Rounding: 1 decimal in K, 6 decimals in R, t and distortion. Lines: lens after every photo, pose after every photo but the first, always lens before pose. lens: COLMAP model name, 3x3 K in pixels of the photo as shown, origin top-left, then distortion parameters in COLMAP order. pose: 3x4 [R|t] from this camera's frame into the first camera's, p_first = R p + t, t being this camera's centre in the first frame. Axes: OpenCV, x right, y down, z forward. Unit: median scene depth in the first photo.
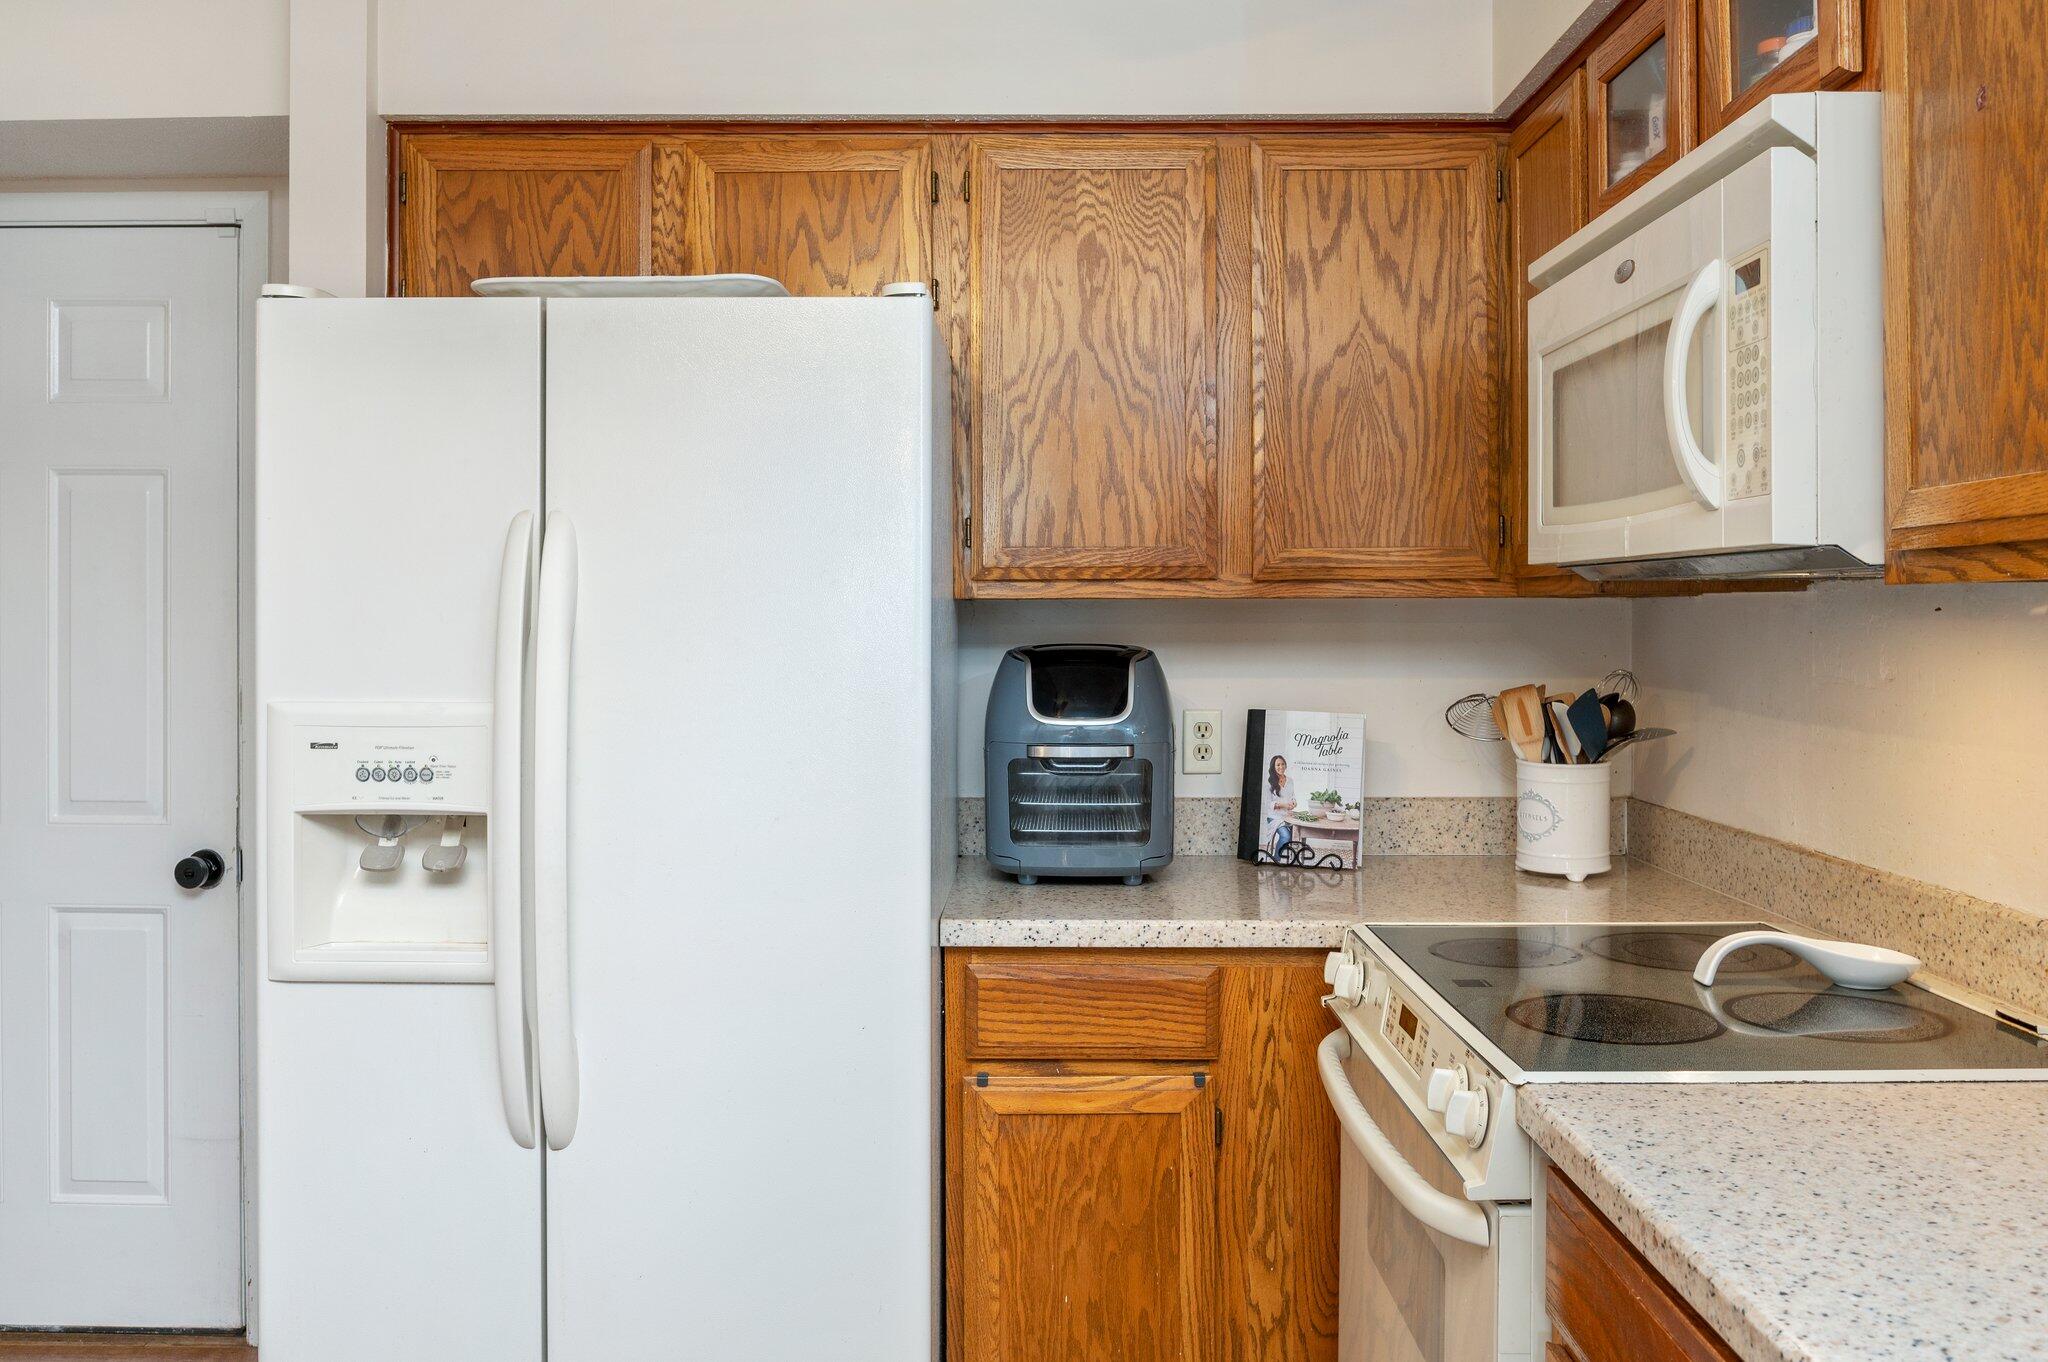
lens RADIAL K [[1667.9, 0, 1028.0], [0, 1667.9, 623.1], [0, 0, 1]] dist [-0.025972, 0.001531]
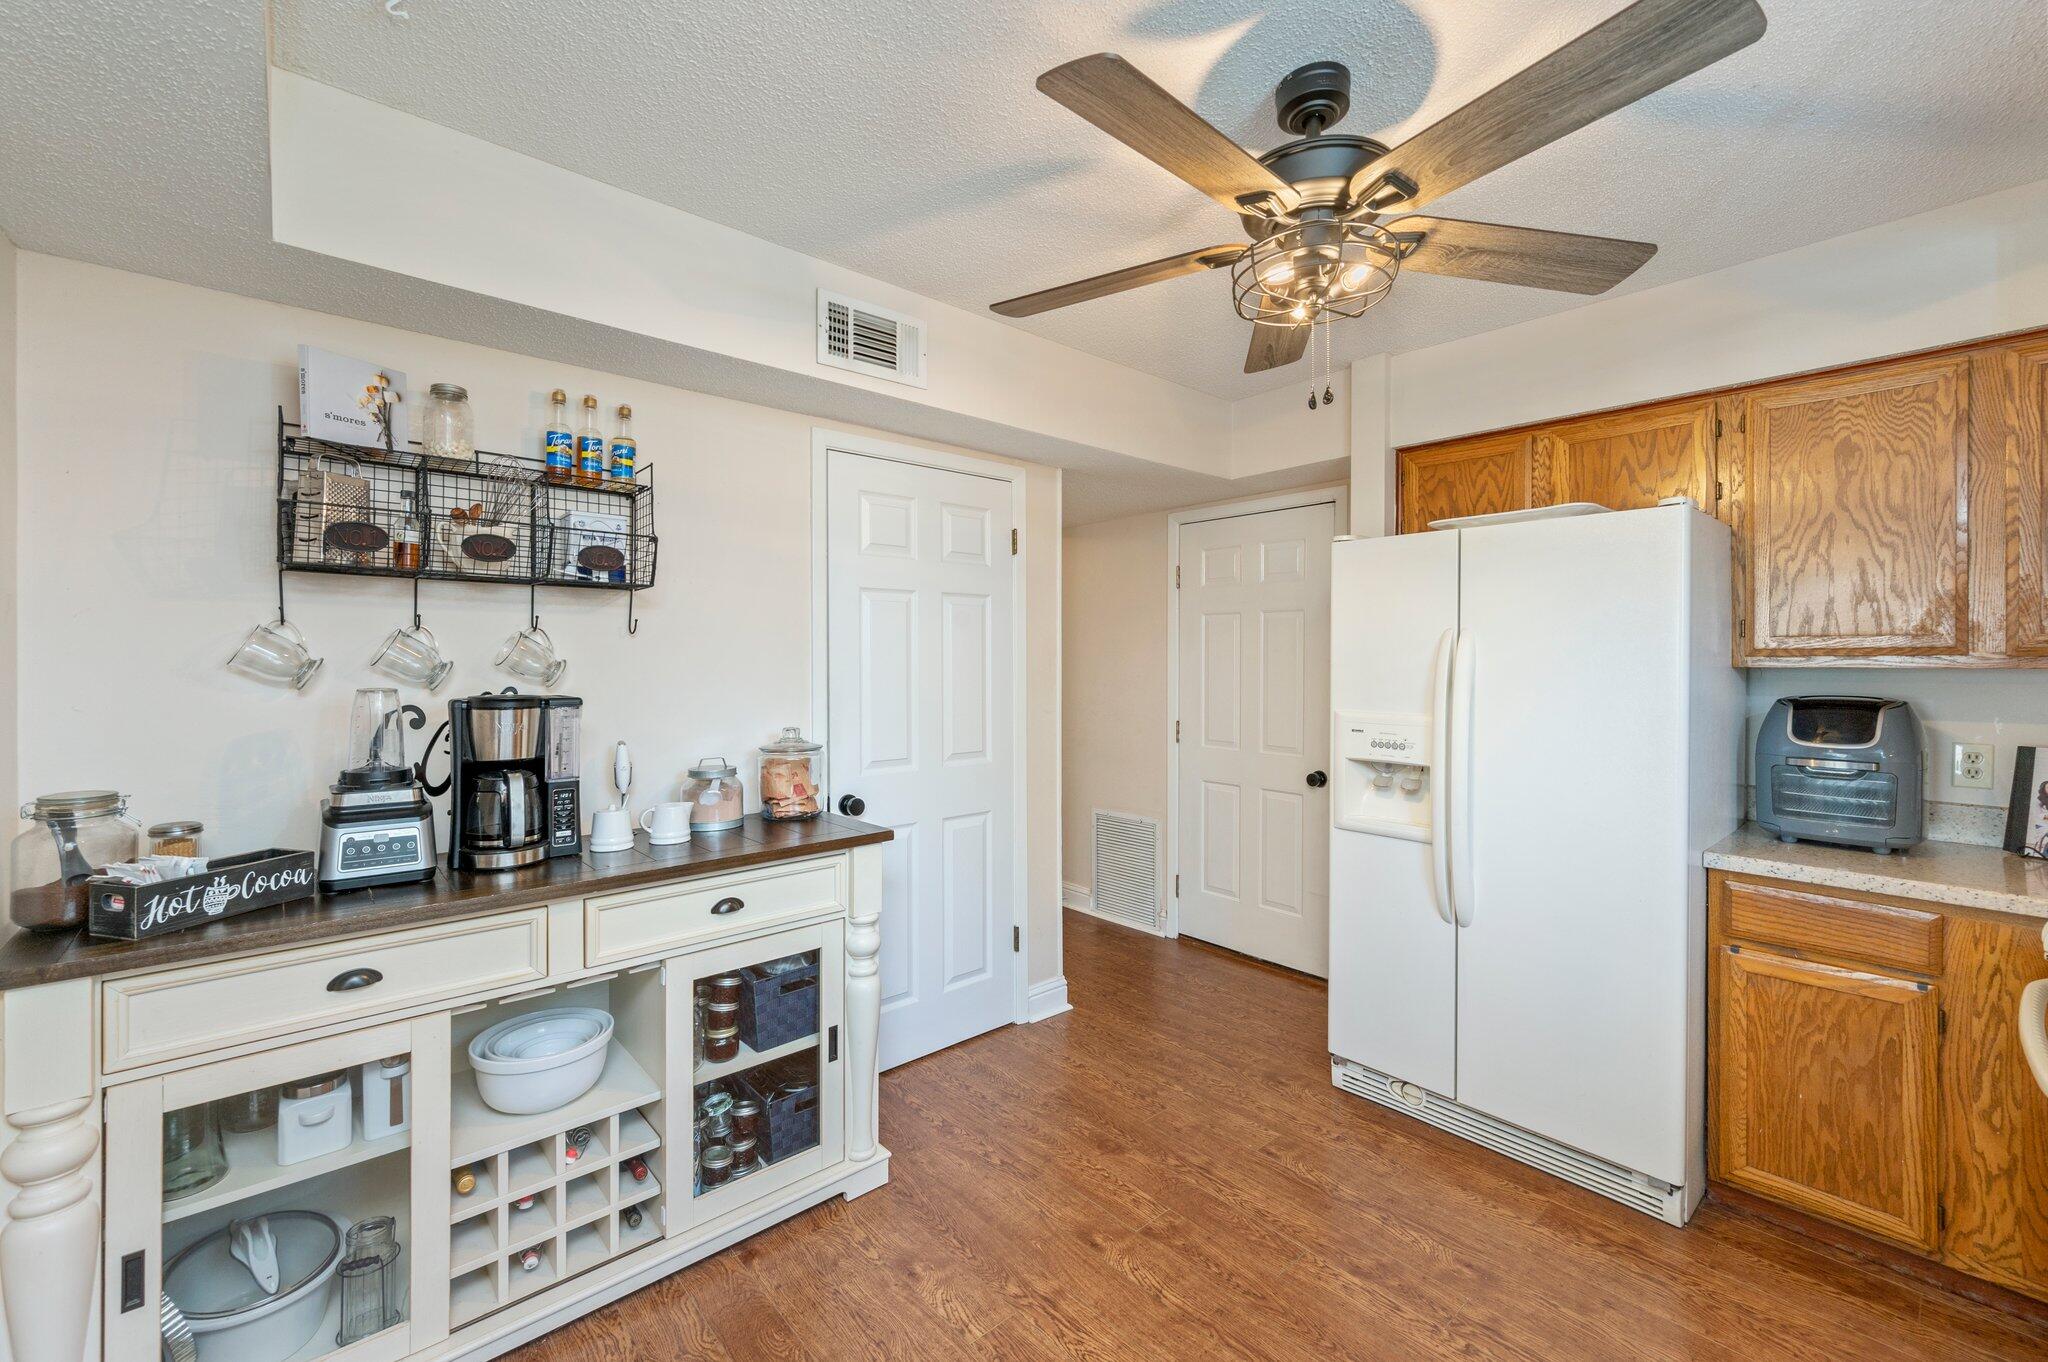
lens RADIAL K [[831.7, 0, 1020.4], [0, 831.7, 660.6], [0, 0, 1]] dist [0.000395, 0.000152]
pose [[0.671274, 0.003783, -0.741199, 0.101492], [-0.006181, 0.999981, -0.000494, -0.017346], [0.741183, 0.004913, 0.671285, -0.115288]]
